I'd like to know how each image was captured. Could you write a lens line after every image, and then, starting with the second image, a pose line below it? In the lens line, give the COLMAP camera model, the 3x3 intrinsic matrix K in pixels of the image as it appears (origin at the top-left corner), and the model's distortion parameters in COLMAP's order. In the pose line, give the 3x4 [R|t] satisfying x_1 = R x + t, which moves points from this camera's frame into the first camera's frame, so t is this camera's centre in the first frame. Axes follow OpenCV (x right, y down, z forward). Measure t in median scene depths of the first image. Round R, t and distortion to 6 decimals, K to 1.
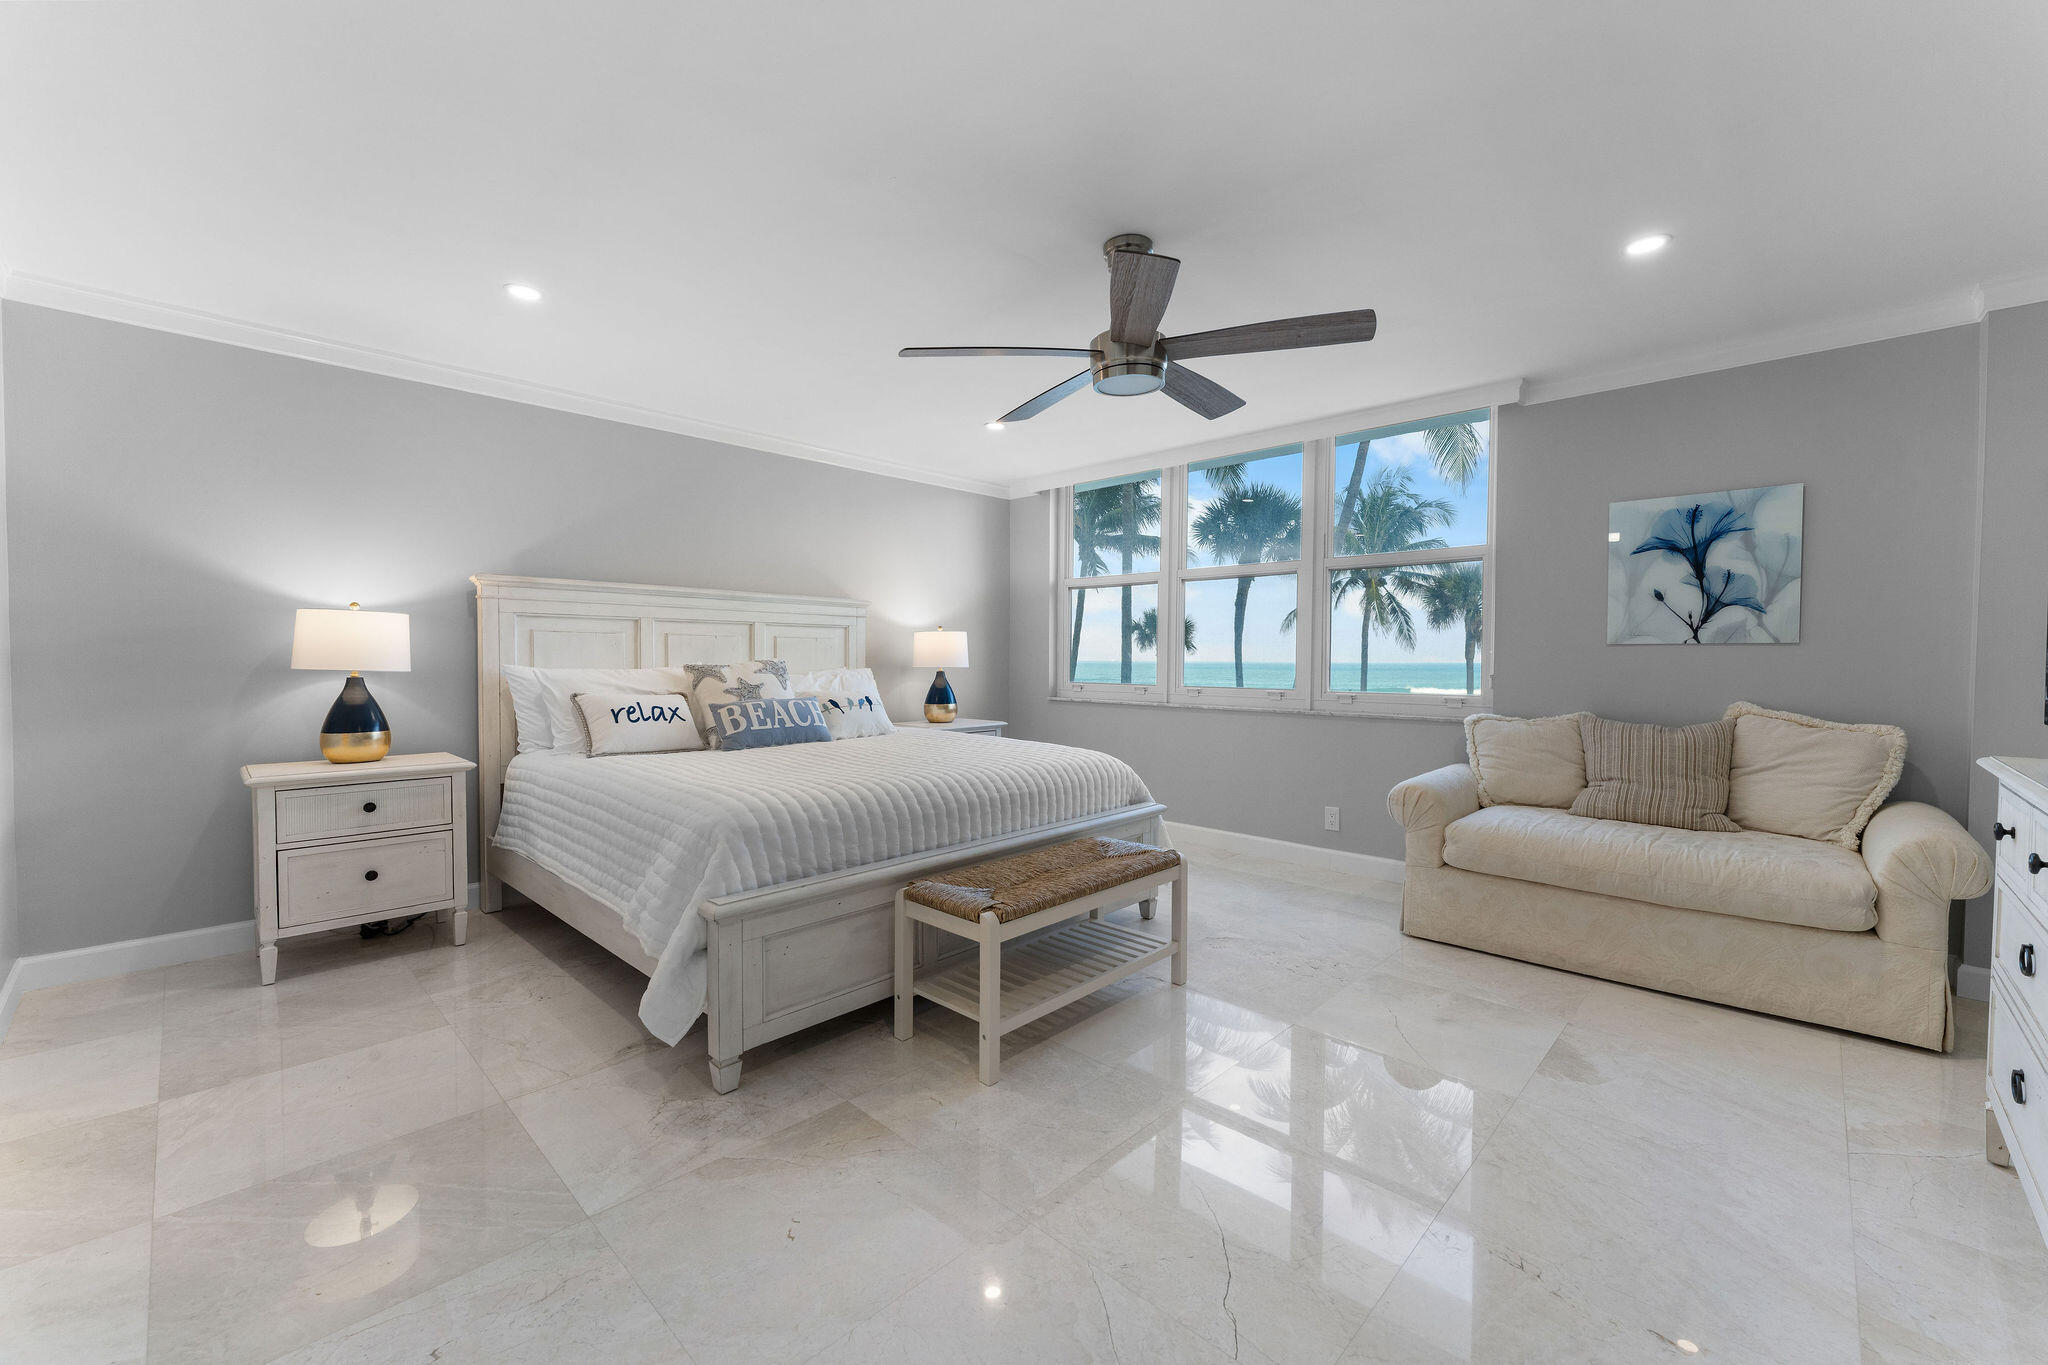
lens RADIAL K [[834.6, 0, 1027.4], [0, 834.6, 676.6], [0, 0, 1]] dist [-0.002074, -0.000018]
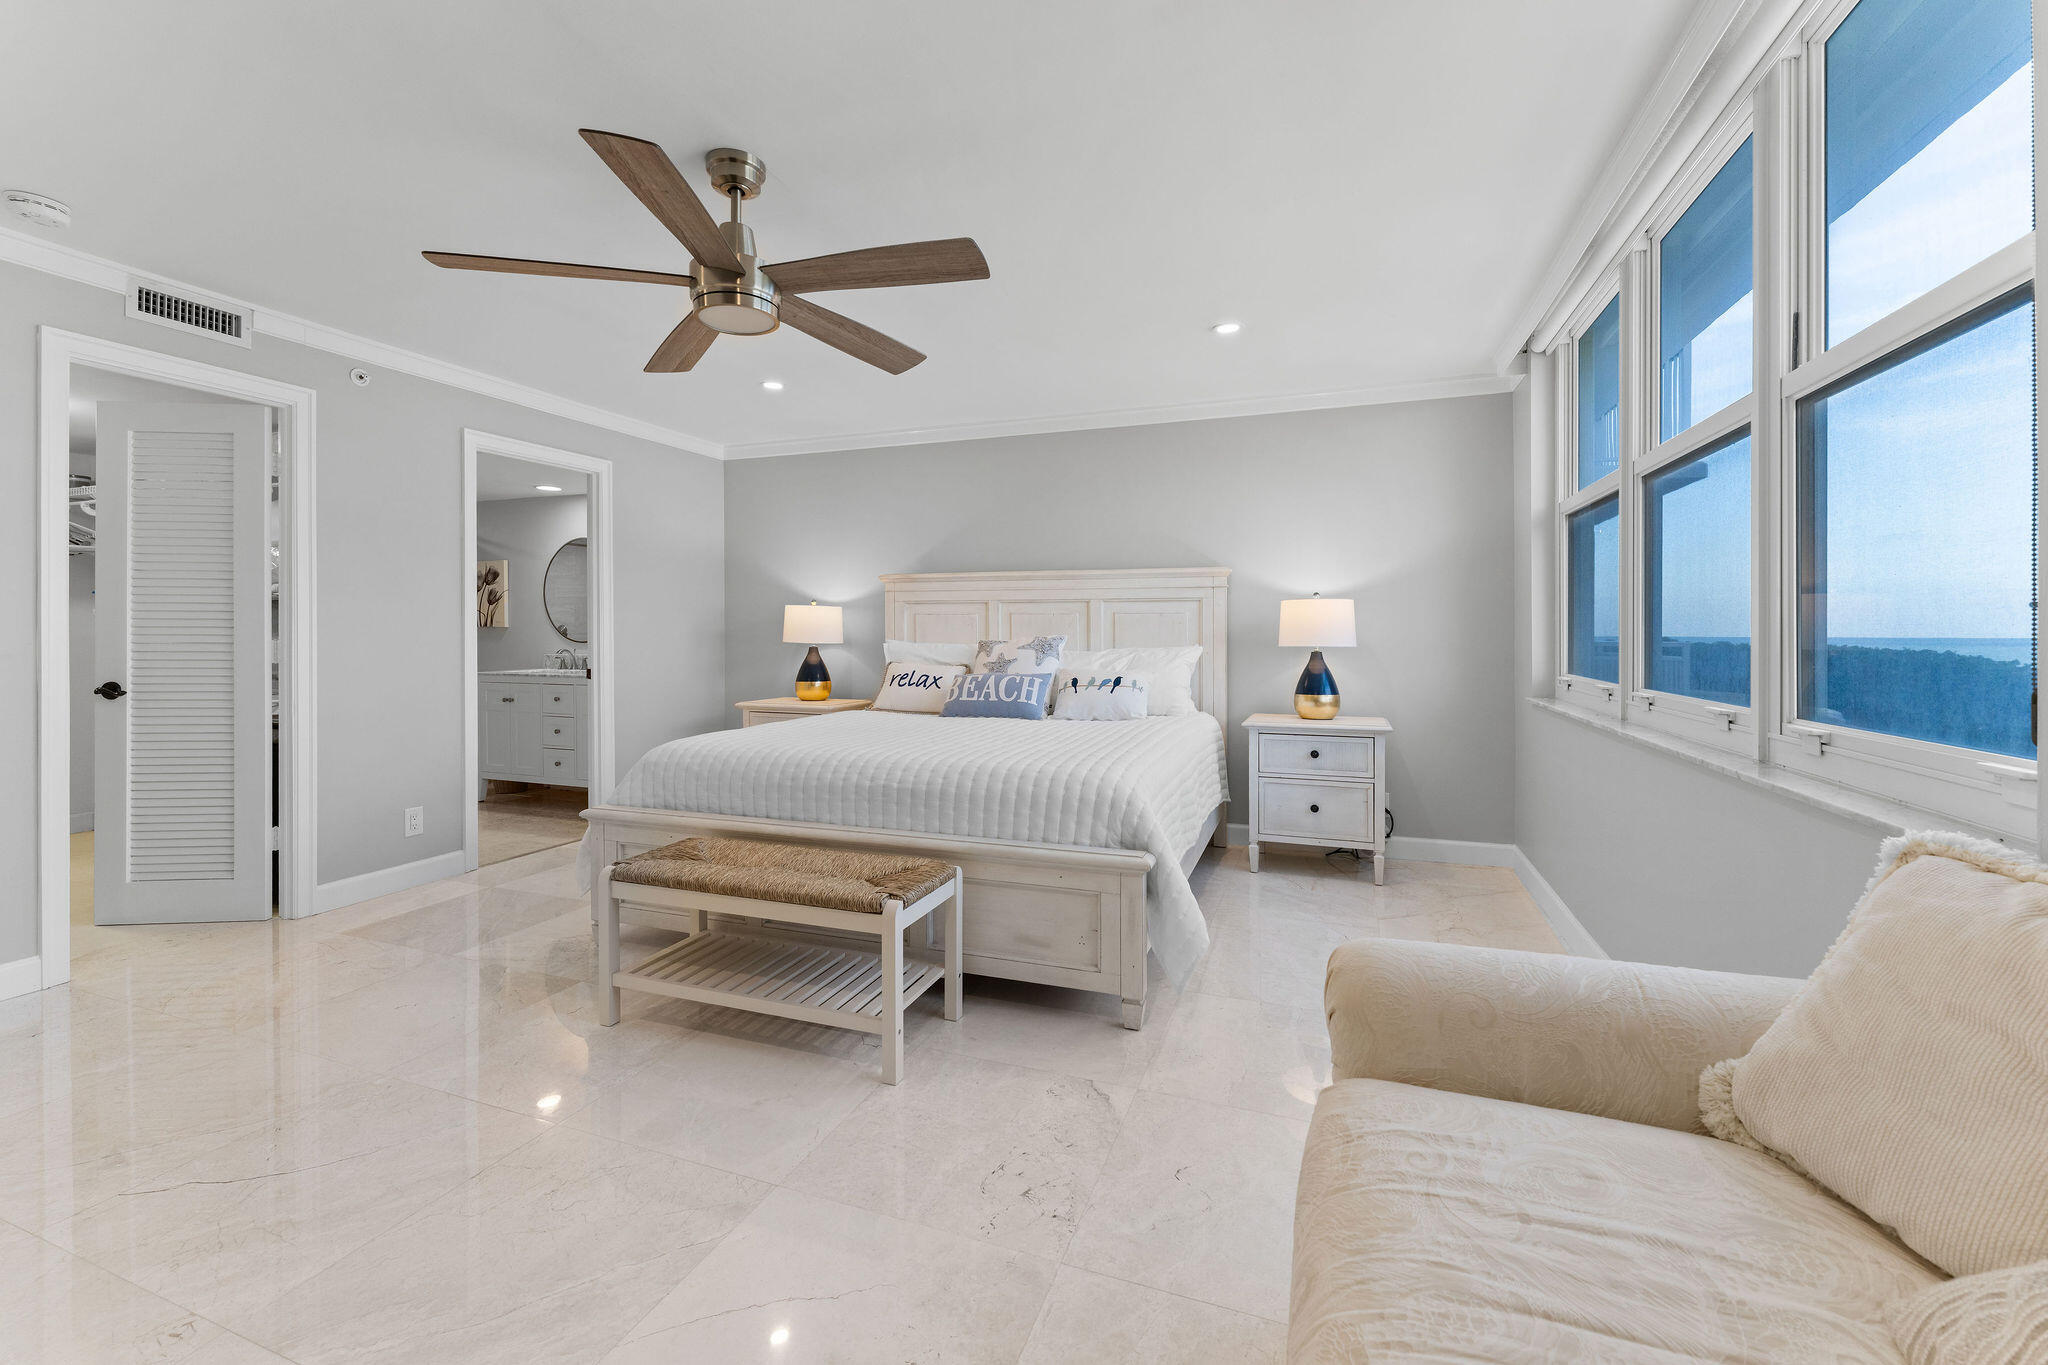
lens RADIAL K [[834.6, 0, 1024.5], [0, 834.6, 641.0], [0, 0, 1]] dist [-0.002074, -0.000018]
pose [[0.392359, 0.005011, -0.919799, 0.701057], [-0.020466, 0.999785, -0.003284, -0.011730], [0.919585, 0.020113, 0.392377, 0.636726]]
